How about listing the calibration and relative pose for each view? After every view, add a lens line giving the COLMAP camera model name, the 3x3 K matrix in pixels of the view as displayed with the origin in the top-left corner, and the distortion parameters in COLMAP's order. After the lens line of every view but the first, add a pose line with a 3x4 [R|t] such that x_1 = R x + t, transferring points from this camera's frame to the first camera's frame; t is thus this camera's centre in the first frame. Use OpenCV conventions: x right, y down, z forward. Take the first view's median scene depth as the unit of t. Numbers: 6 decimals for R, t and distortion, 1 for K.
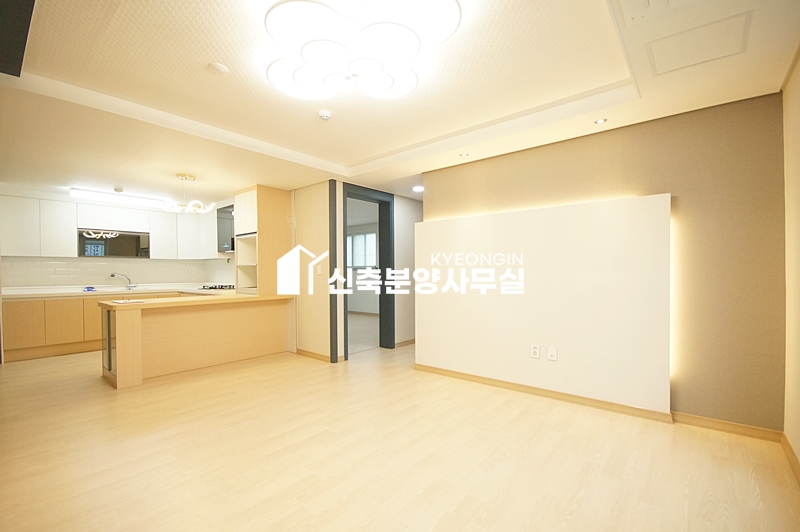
lens RADIAL K [[353.2, 0, 398.5], [0, 353.2, 273.5], [0, 0, 1]] dist [0.004586, -0.001117]
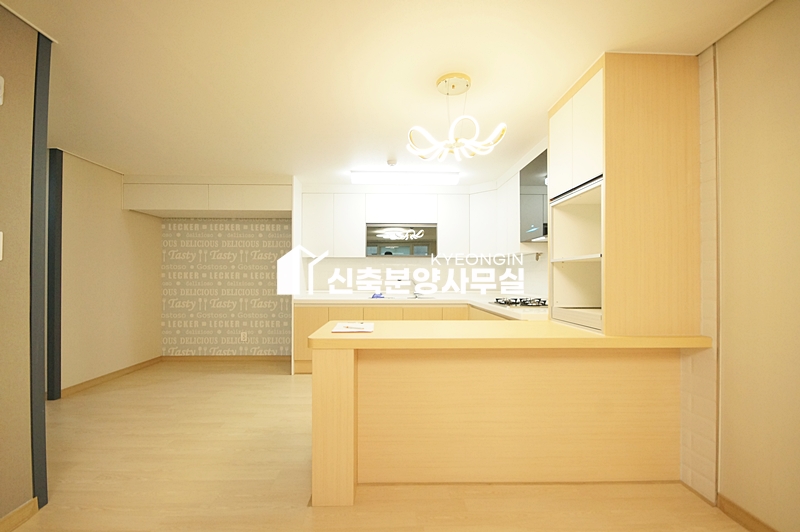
lens RADIAL K [[353.2, 0, 395.9], [0, 353.2, 278.5], [0, 0, 1]] dist [0.004586, -0.001117]
pose [[0.662855, 0.010803, -0.748669, -0.220750], [-0.010919, 0.999929, 0.004762, 0.000428], [0.748668, 0.005018, 0.662926, 0.486376]]
